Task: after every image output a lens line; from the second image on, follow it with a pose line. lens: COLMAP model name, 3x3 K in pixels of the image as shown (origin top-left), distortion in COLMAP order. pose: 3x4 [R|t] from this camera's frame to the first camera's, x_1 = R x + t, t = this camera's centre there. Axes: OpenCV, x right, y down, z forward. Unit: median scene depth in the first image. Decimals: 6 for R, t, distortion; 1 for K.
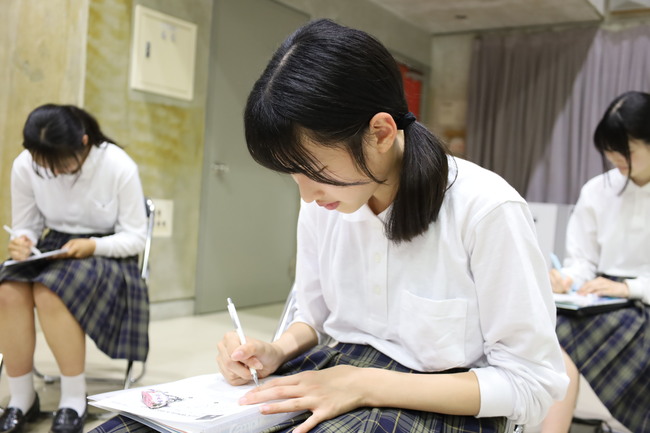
lens RADIAL K [[714.9, 0, 325.4], [0, 714.9, 218.0], [0, 0, 1]] dist [0.026052, 0.000000]
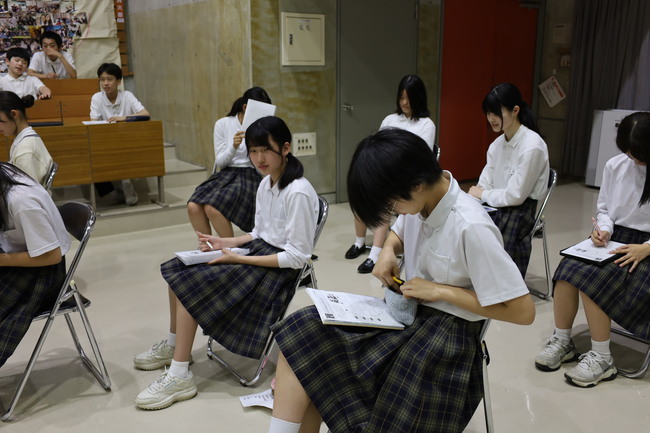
lens RADIAL K [[656.6, 0, 325.0], [0, 656.6, 216.2], [0, 0, 1]] dist [0.007237, 0.000000]
pose [[0.925277, 0.025234, -0.378452, 0.377649], [0.051246, 0.980319, 0.190655, -0.124052], [0.375814, -0.195803, 0.905773, -0.357180]]
